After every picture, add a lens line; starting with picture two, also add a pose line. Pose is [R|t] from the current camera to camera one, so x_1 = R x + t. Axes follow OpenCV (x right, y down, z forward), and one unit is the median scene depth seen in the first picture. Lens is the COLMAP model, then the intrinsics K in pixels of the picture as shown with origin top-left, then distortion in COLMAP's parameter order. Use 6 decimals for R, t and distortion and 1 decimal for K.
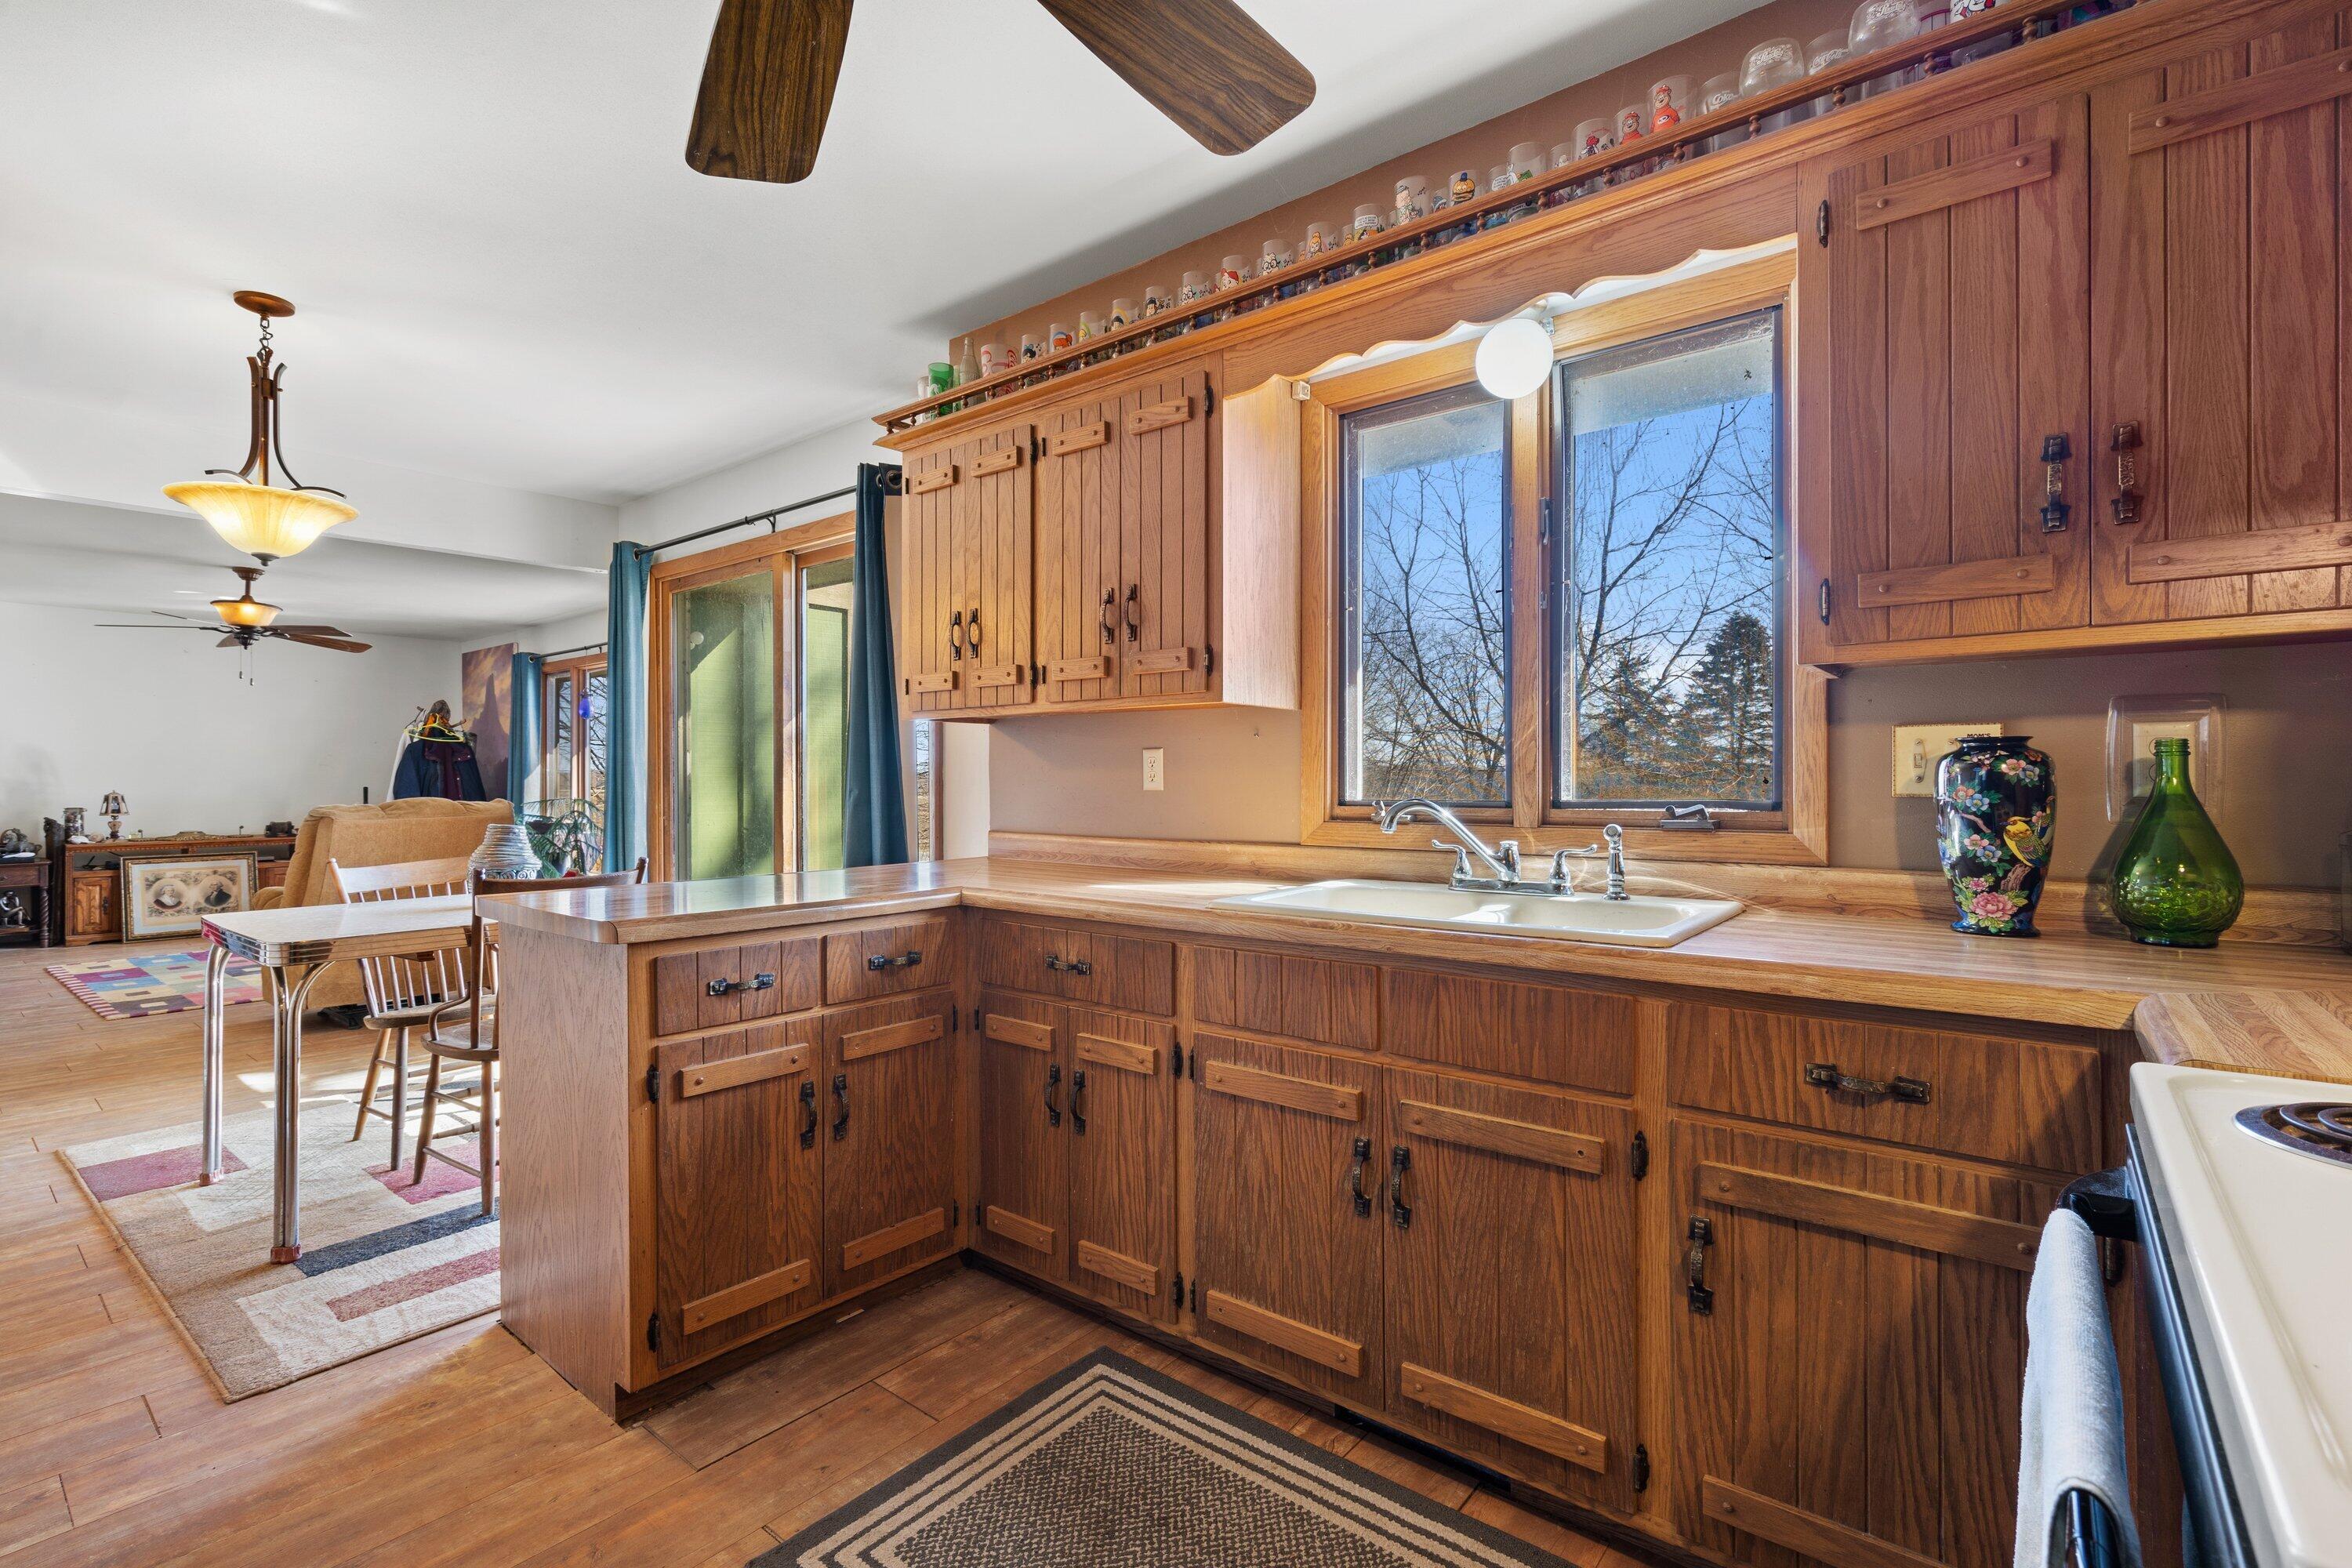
lens RADIAL K [[1088.2, 0, 1162.6], [0, 1088.2, 770.8], [0, 0, 1]] dist [-0.000603, 0.000213]
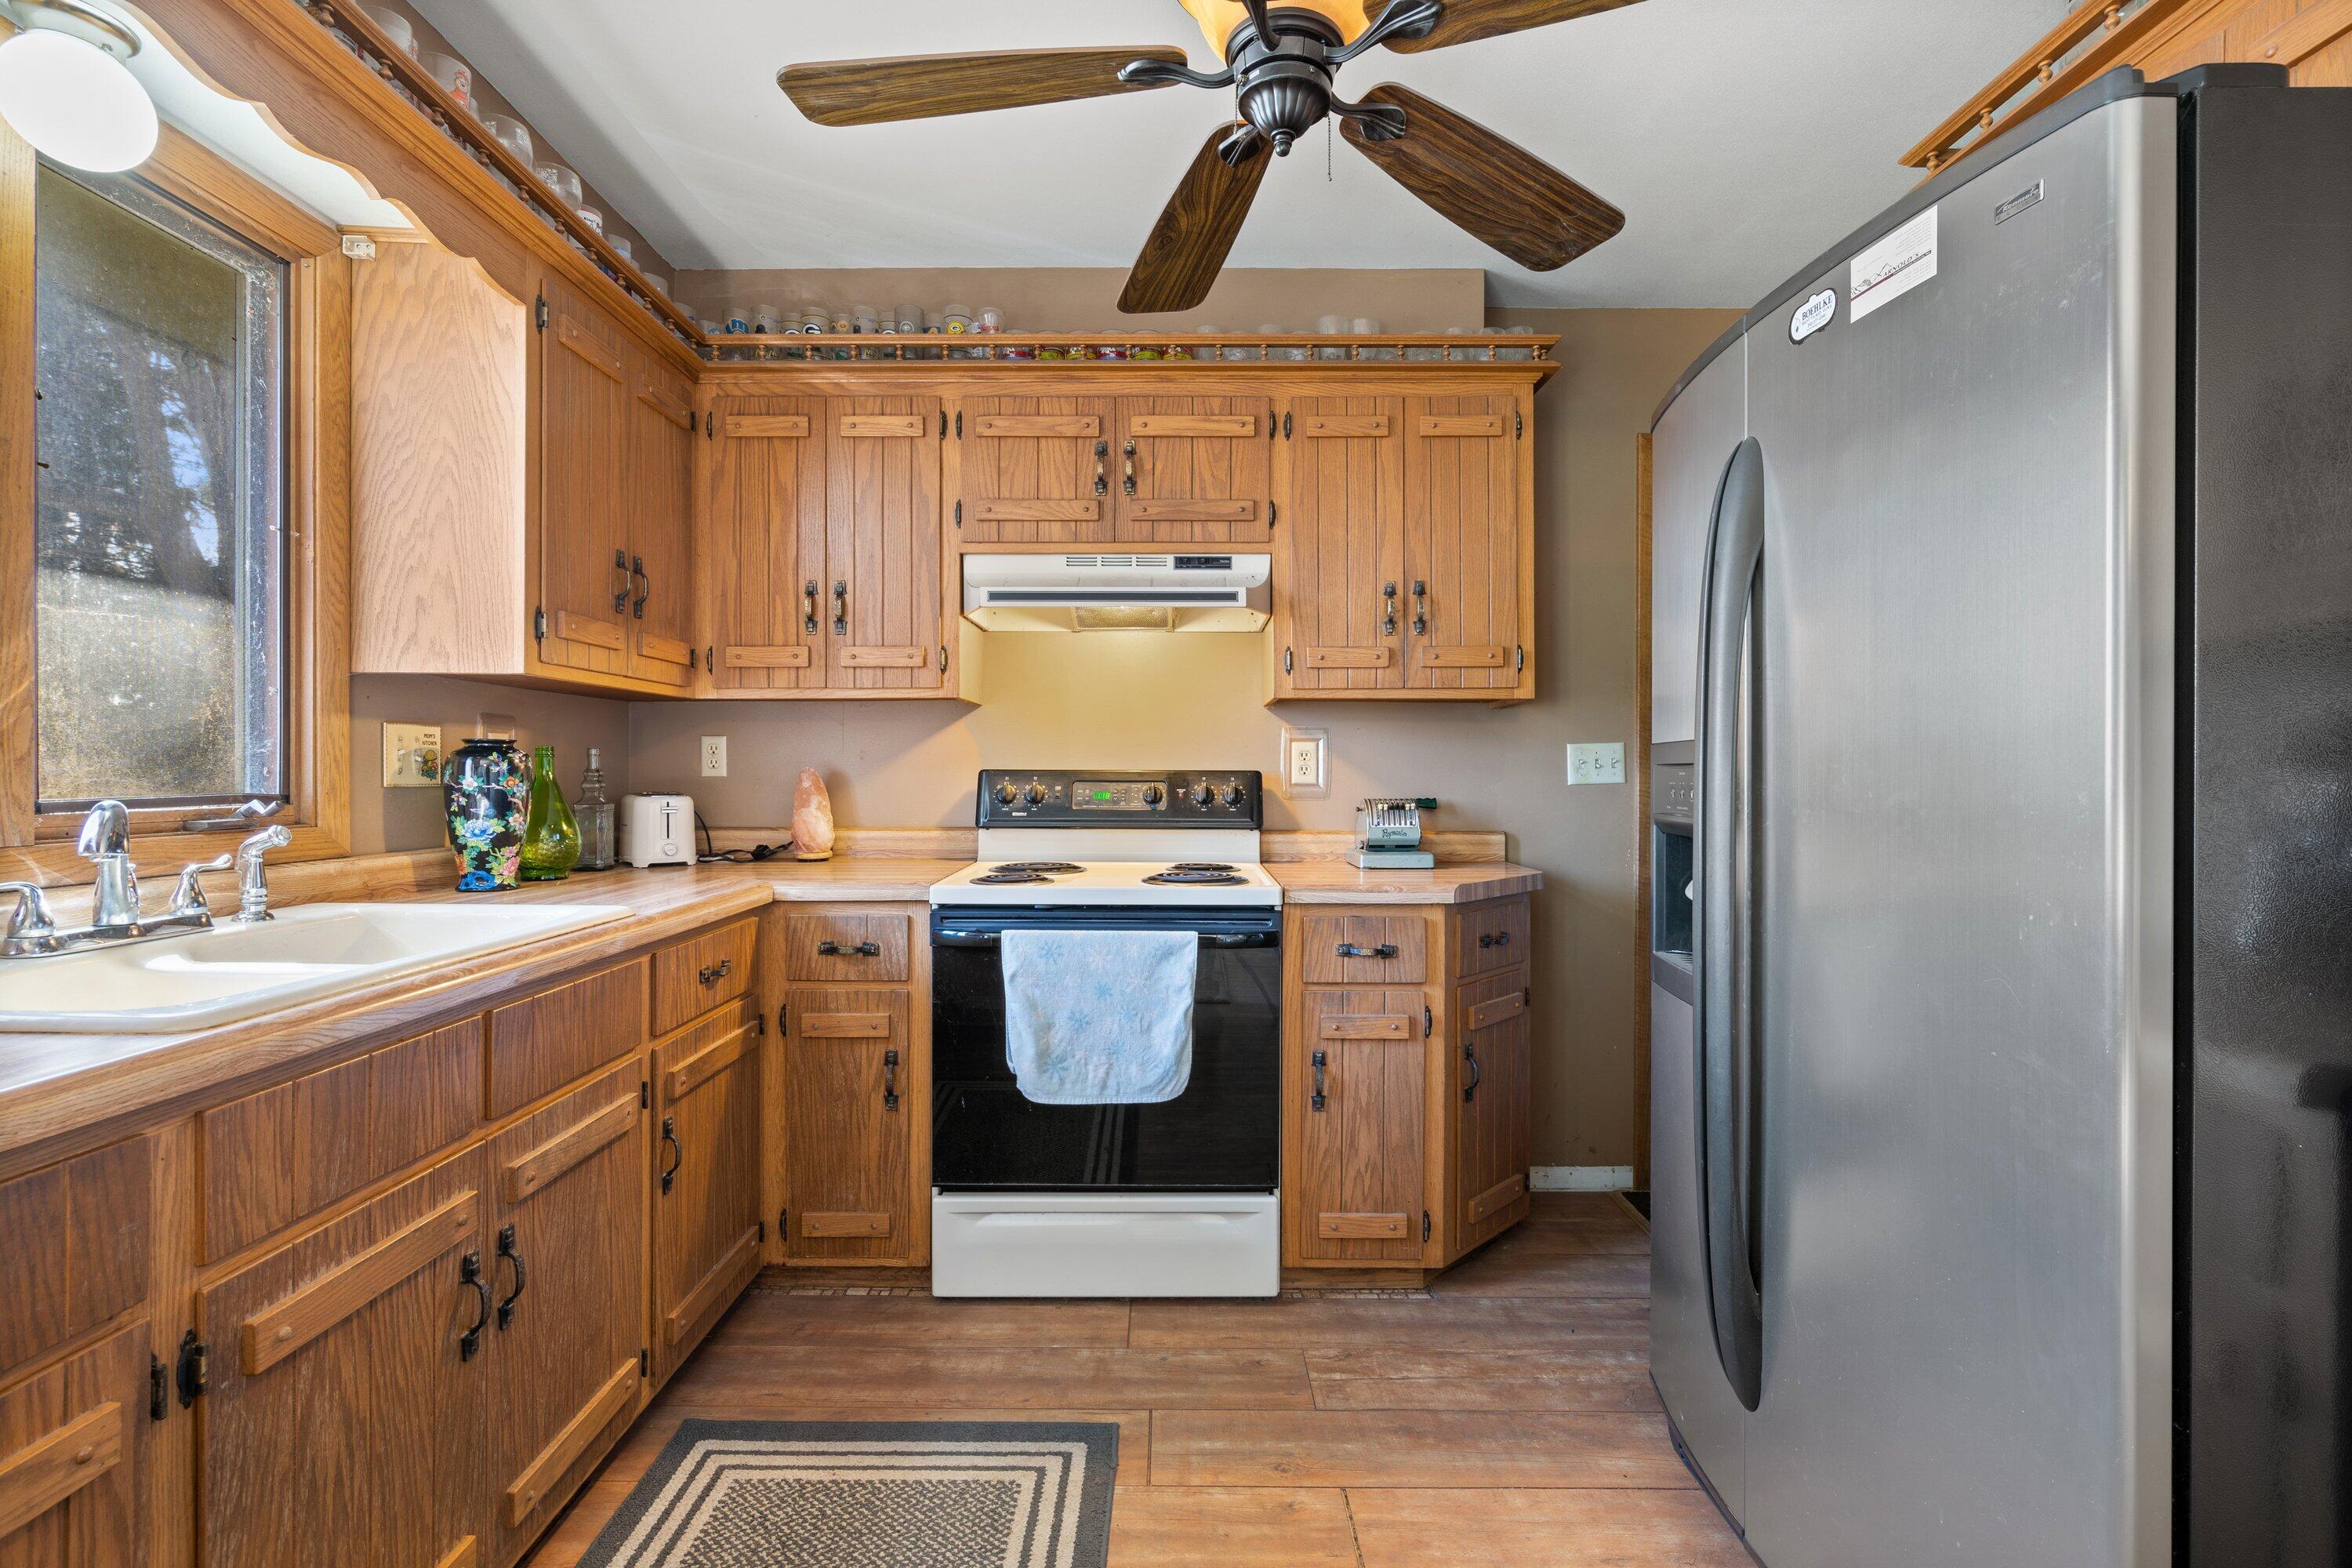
lens RADIAL K [[1088.2, 0, 1162.6], [0, 1088.2, 770.8], [0, 0, 1]] dist [-0.000603, 0.000213]
pose [[-0.643118, 0.004415, 0.765754, -0.684410], [-0.006313, 0.999919, -0.011068, 0.014476], [-0.765741, -0.011952, -0.643038, 1.110064]]
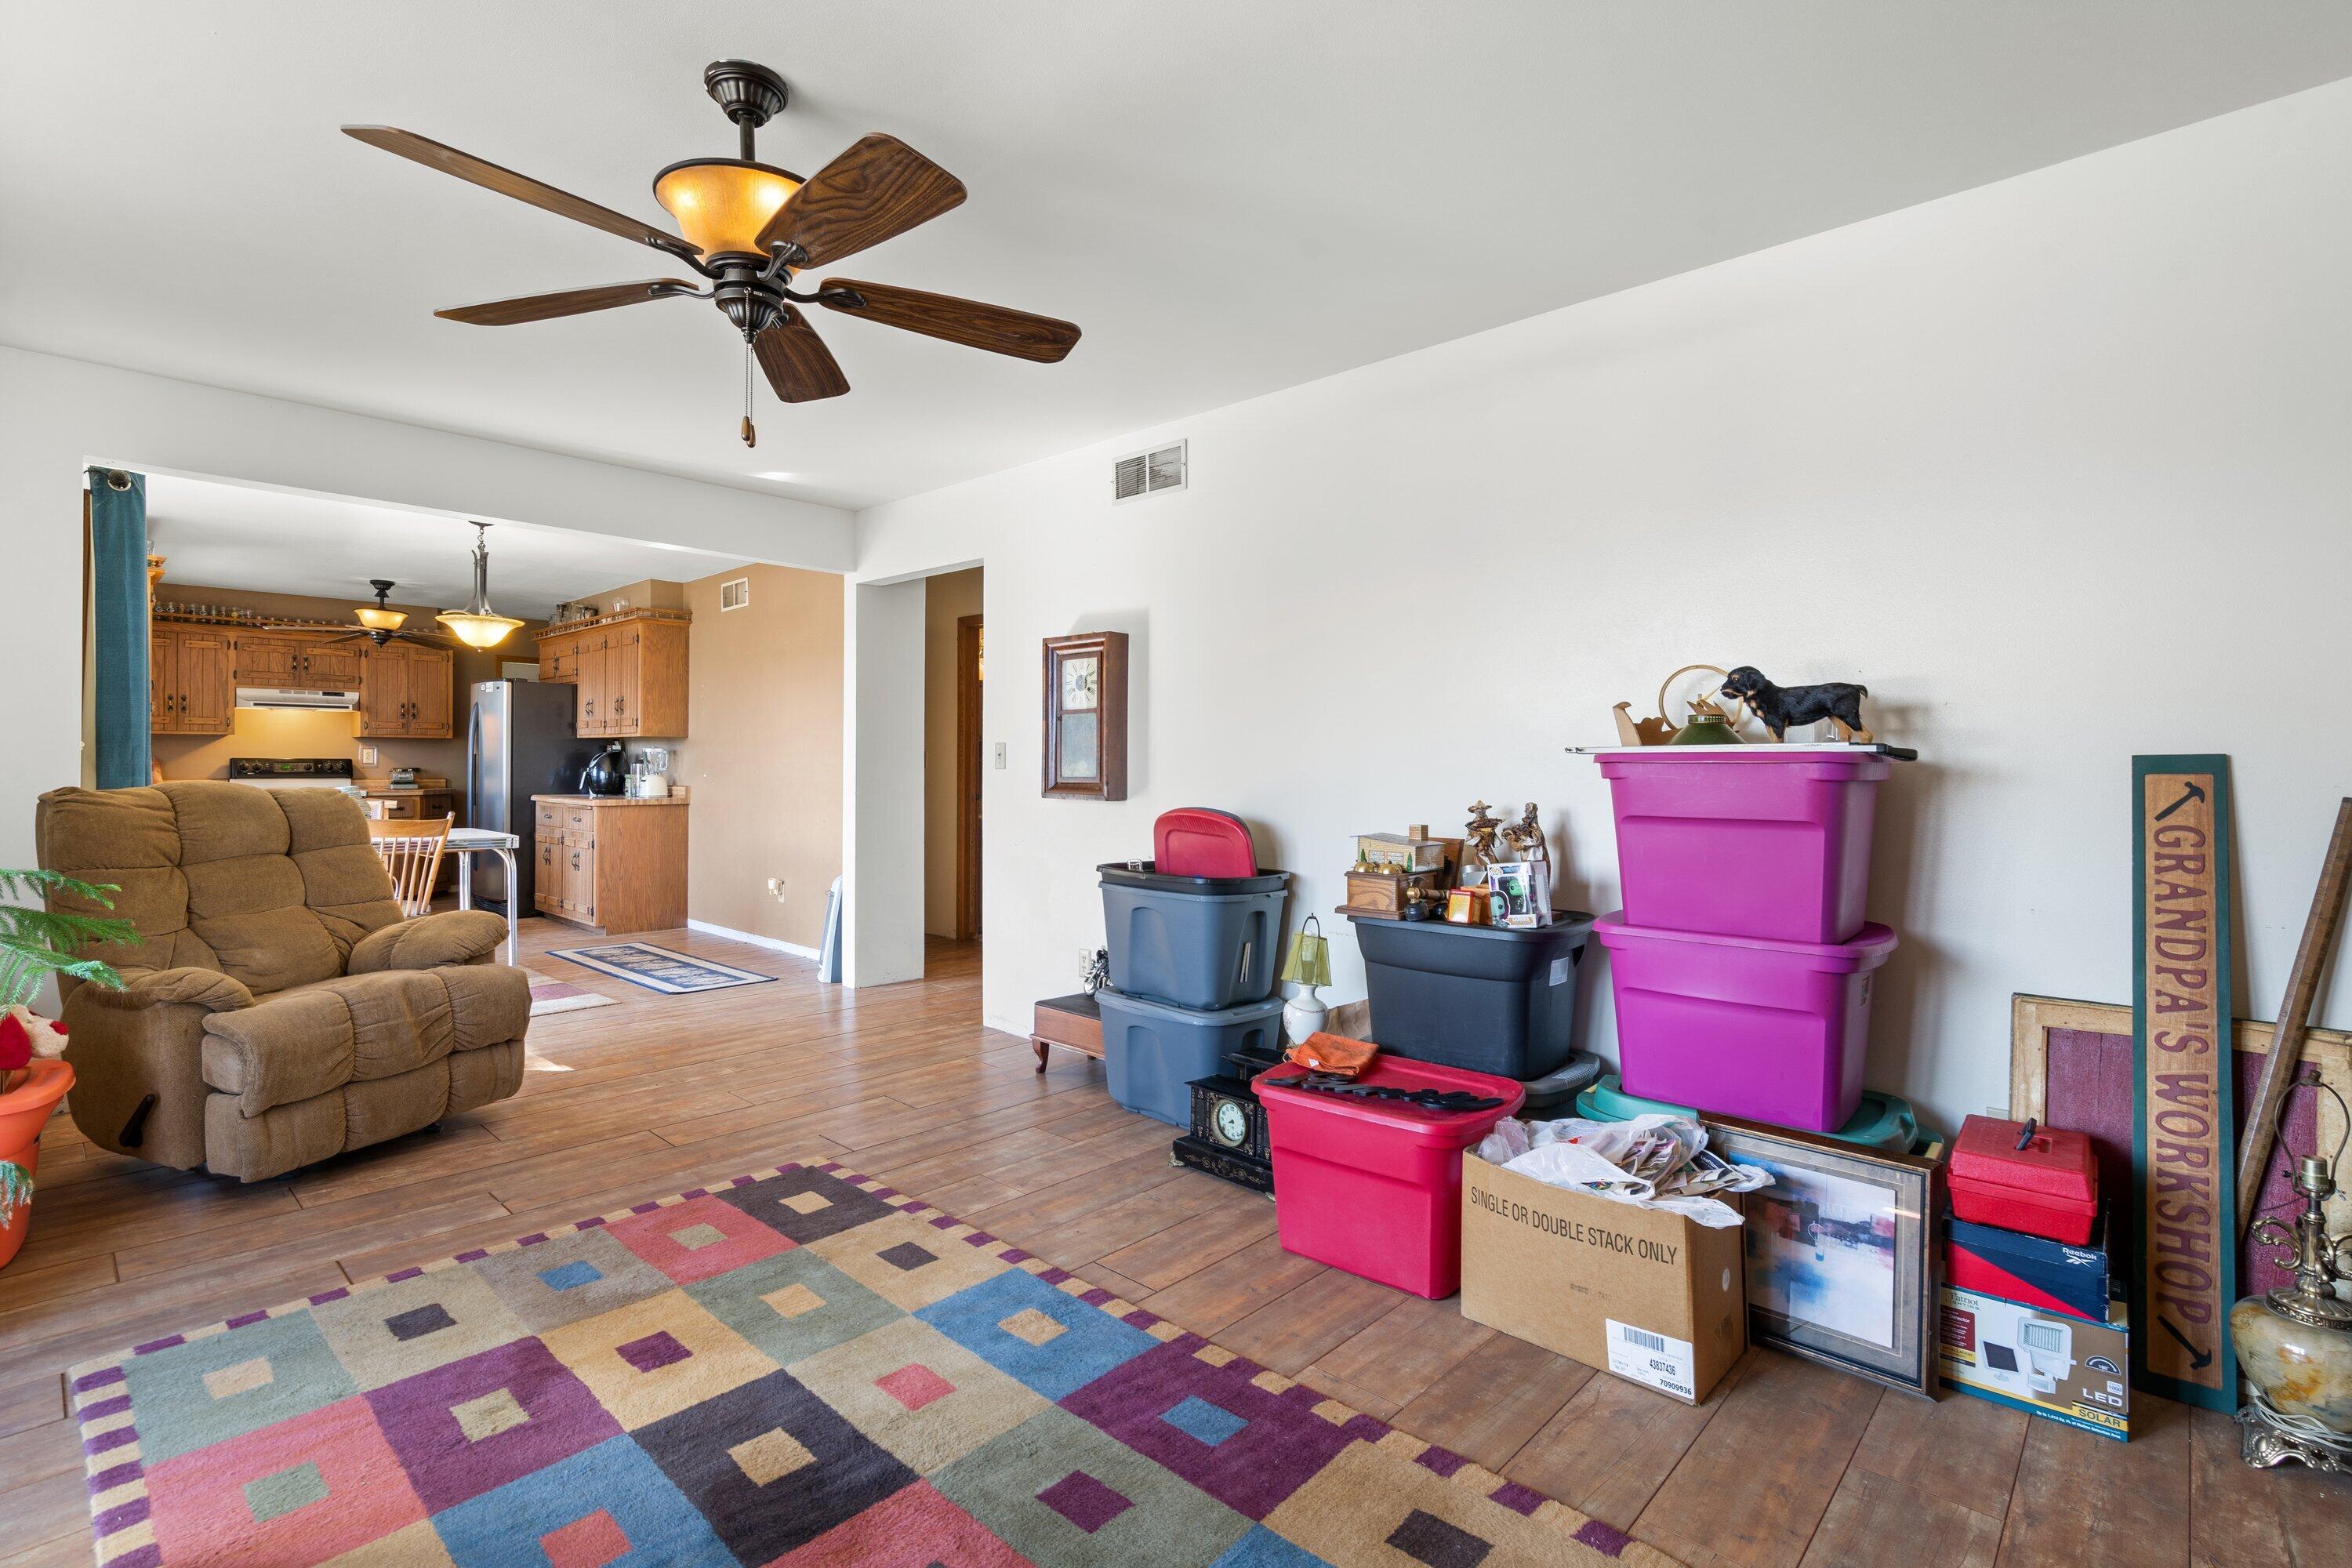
lens RADIAL K [[1088.2, 0, 1162.6], [0, 1088.2, 770.8], [0, 0, 1]] dist [-0.000603, 0.000213]
pose [[-0.998877, -0.000939, 0.047366, -3.591206], [-0.000935, 1.000000, 0.000106, 0.047979], [-0.047366, 0.000062, -0.998878, 4.902973]]
